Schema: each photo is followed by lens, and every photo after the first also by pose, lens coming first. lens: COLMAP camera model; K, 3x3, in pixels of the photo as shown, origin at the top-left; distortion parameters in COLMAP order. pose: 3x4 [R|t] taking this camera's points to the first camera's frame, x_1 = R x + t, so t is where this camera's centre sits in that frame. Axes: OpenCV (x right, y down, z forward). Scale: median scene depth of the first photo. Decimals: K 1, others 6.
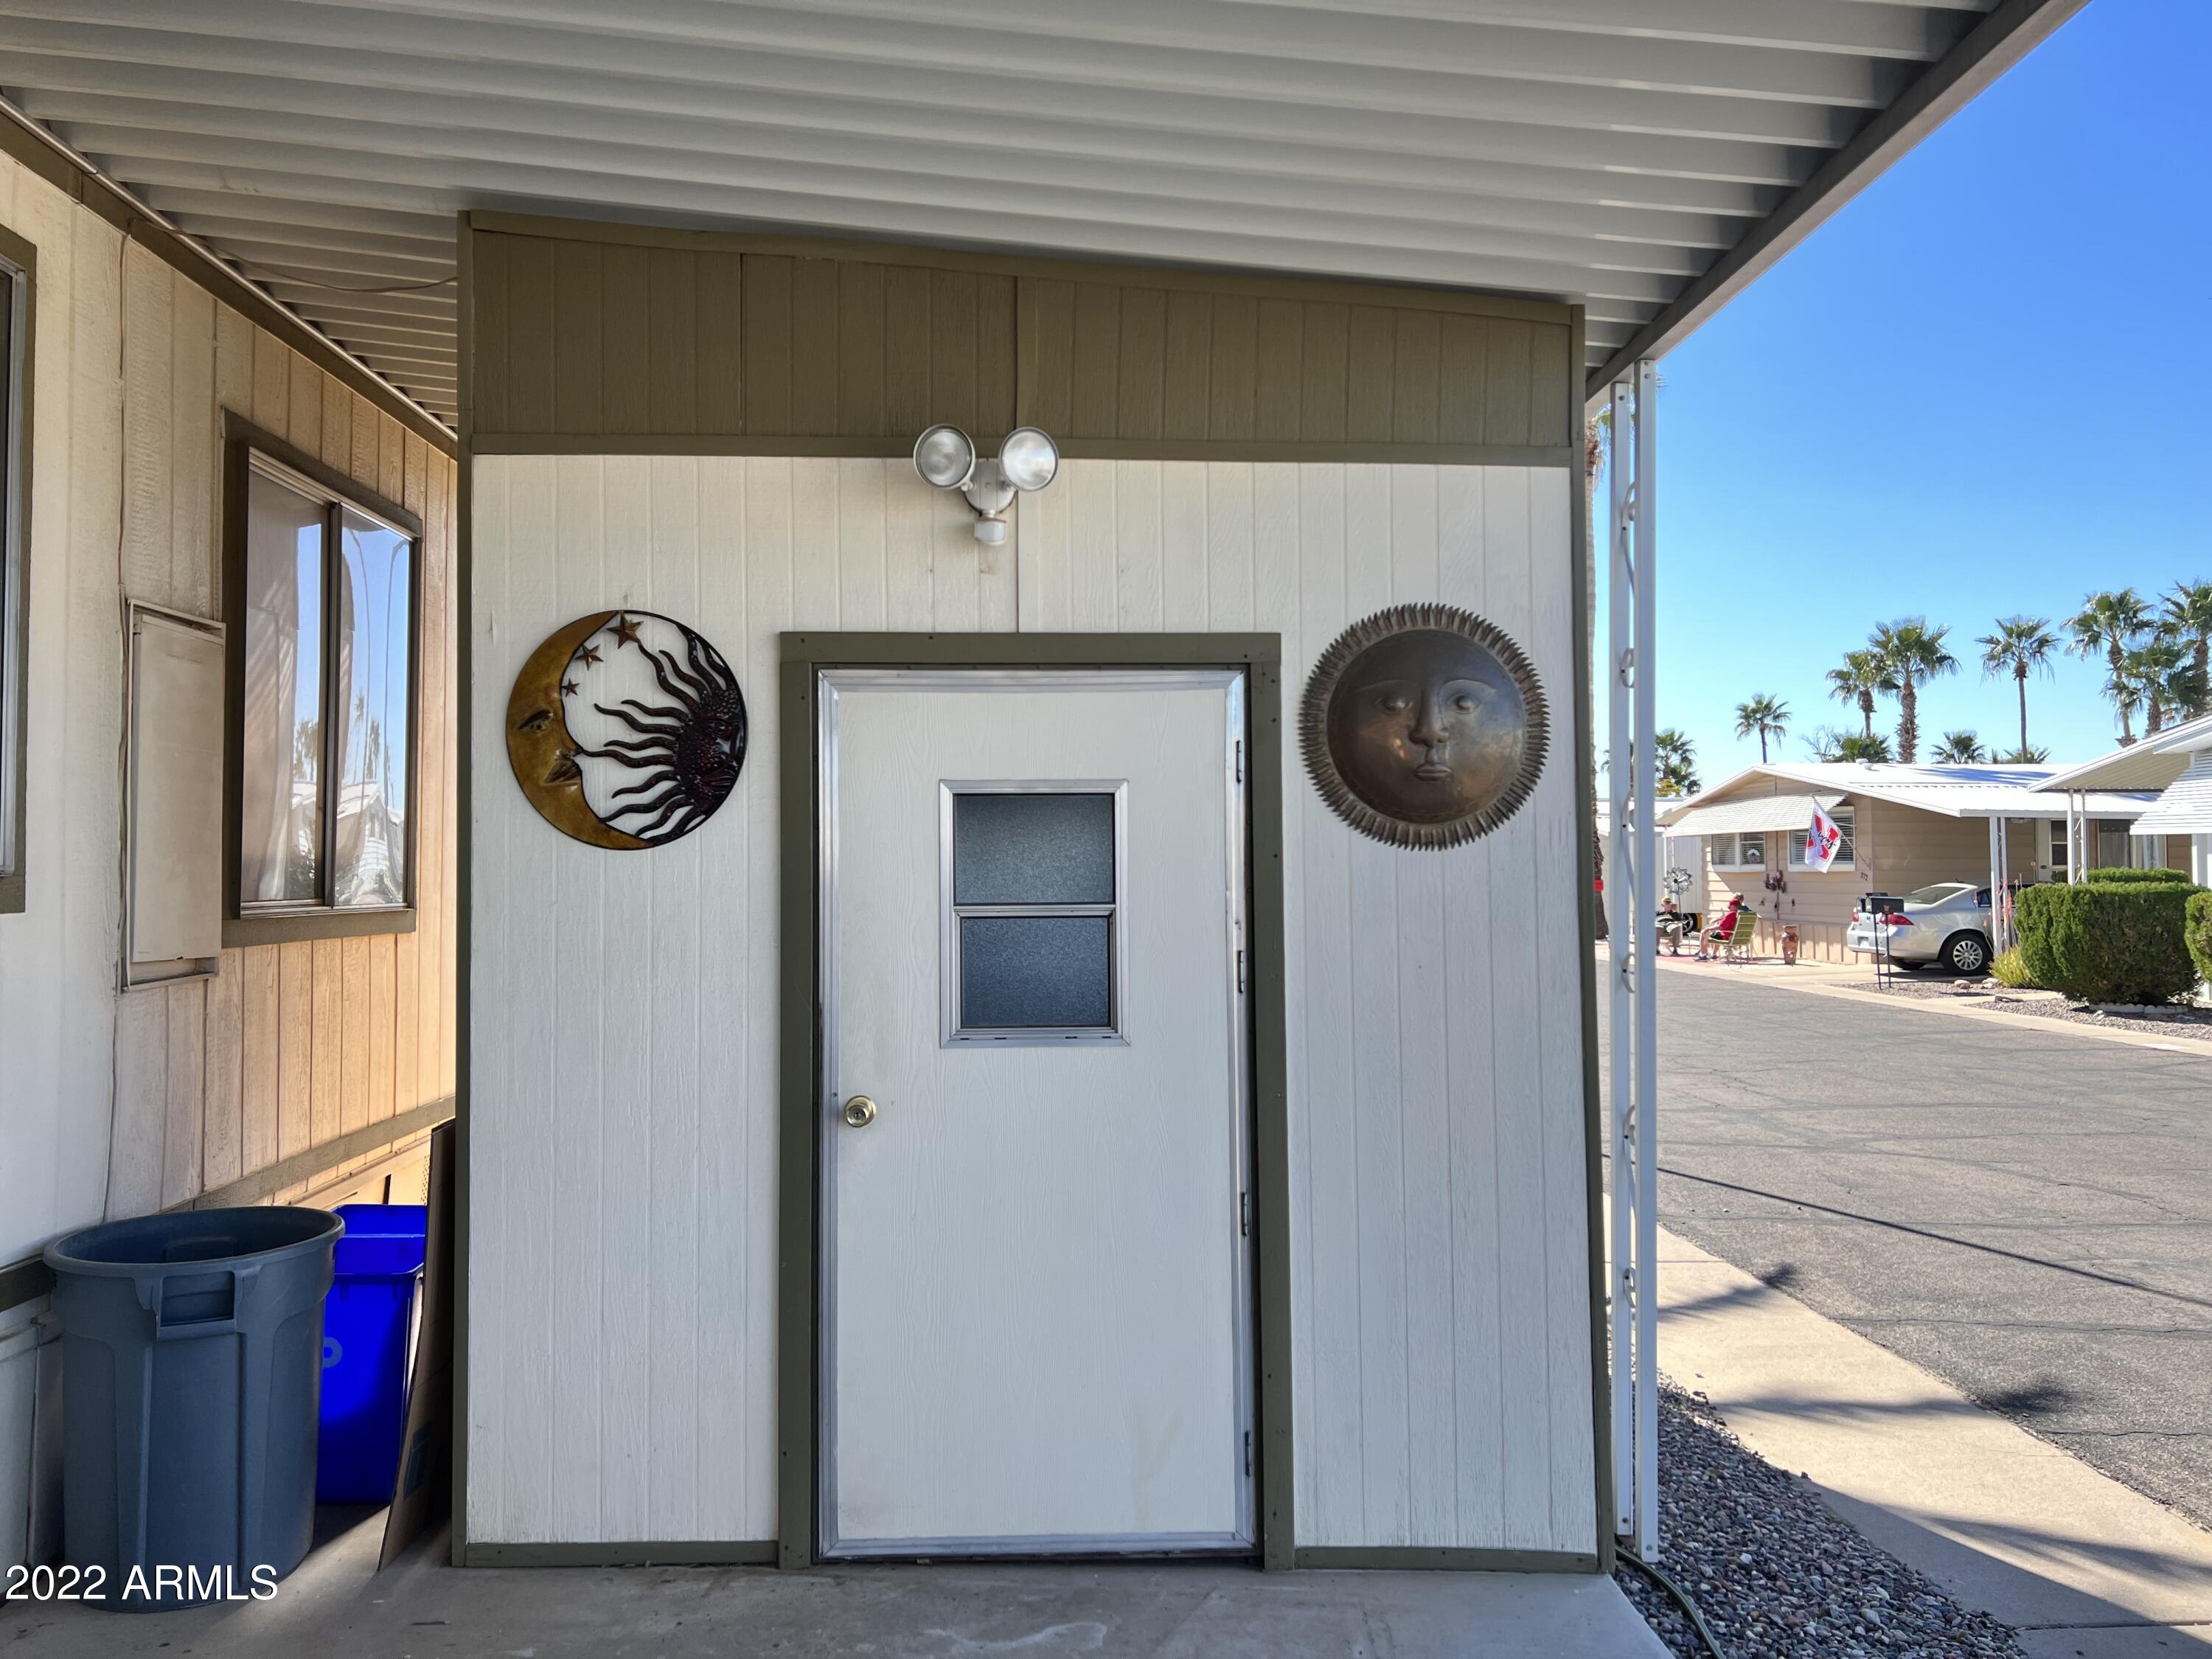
lens RADIAL K [[1650.4, 0, 1106.0], [0, 1650.4, 829.5], [0, 0, 1]] dist [0.202607, -0.239534]
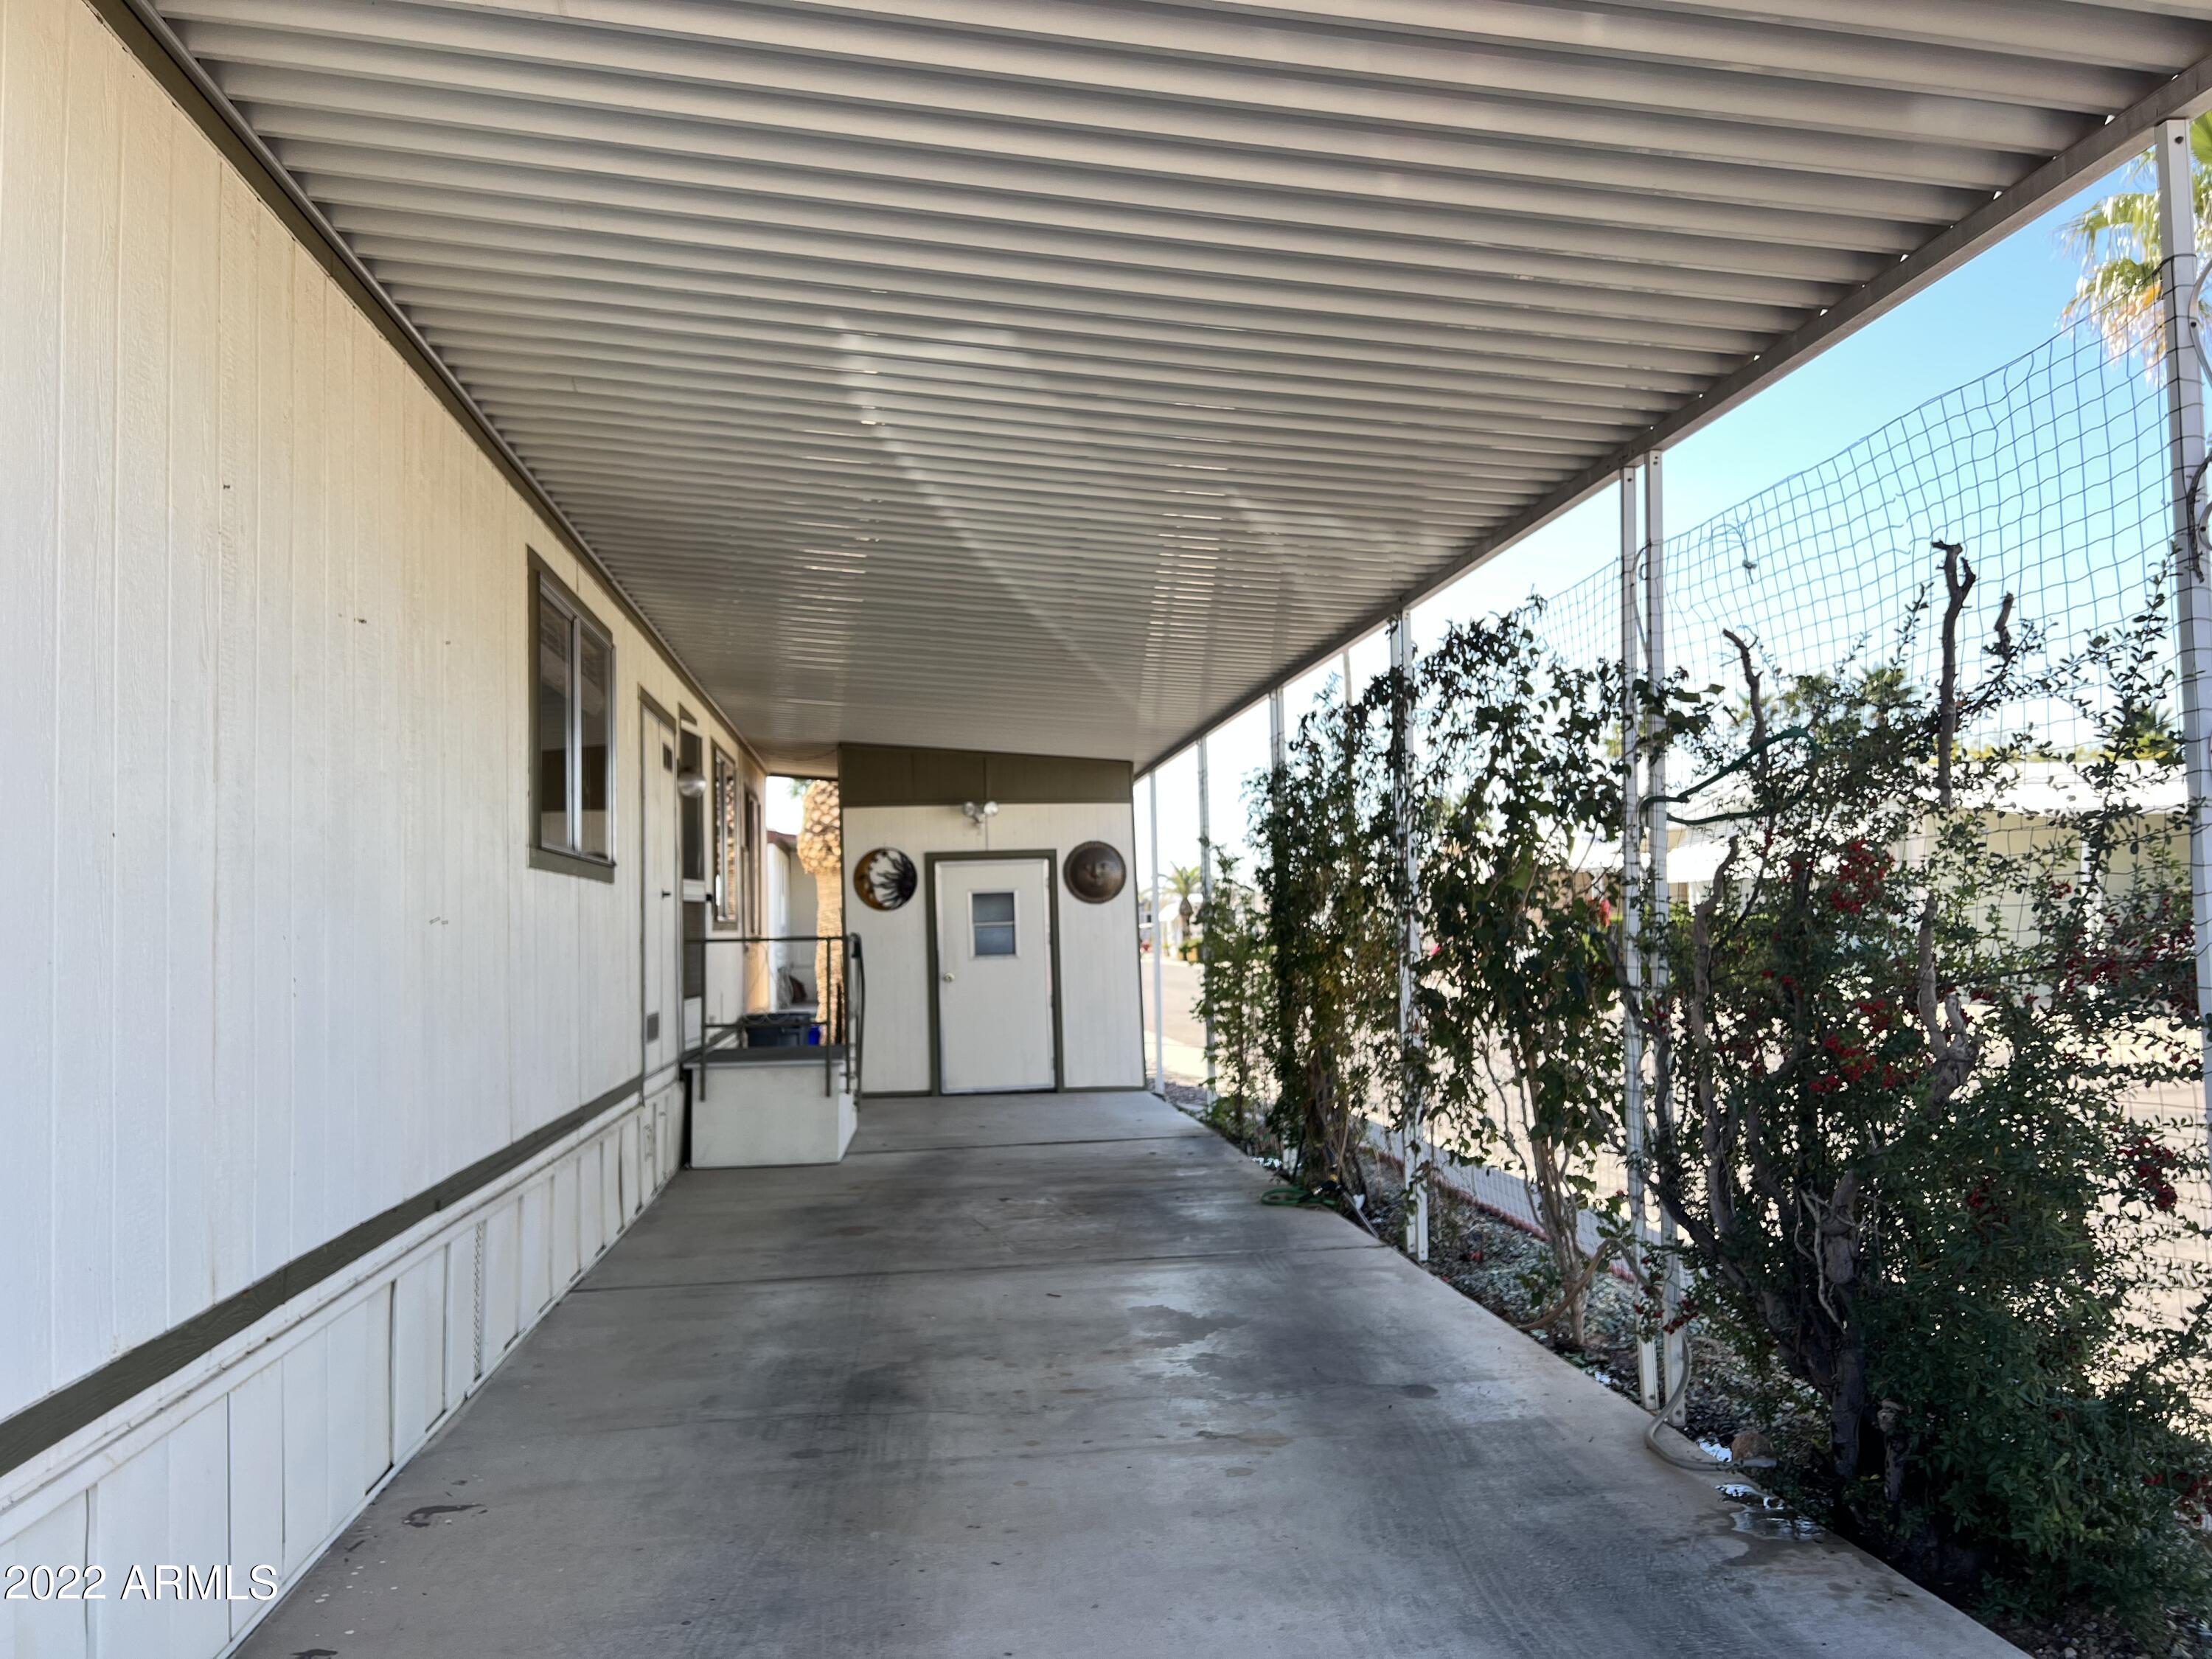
lens RADIAL K [[1650.4, 0, 1106.0], [0, 1650.4, 829.5], [0, 0, 1]] dist [0.202607, -0.239534]
pose [[0.997436, -0.024507, 0.067243, -0.036641], [0.026598, 0.999185, -0.030377, -0.044718], [-0.066444, 0.032088, 0.997274, -2.778462]]
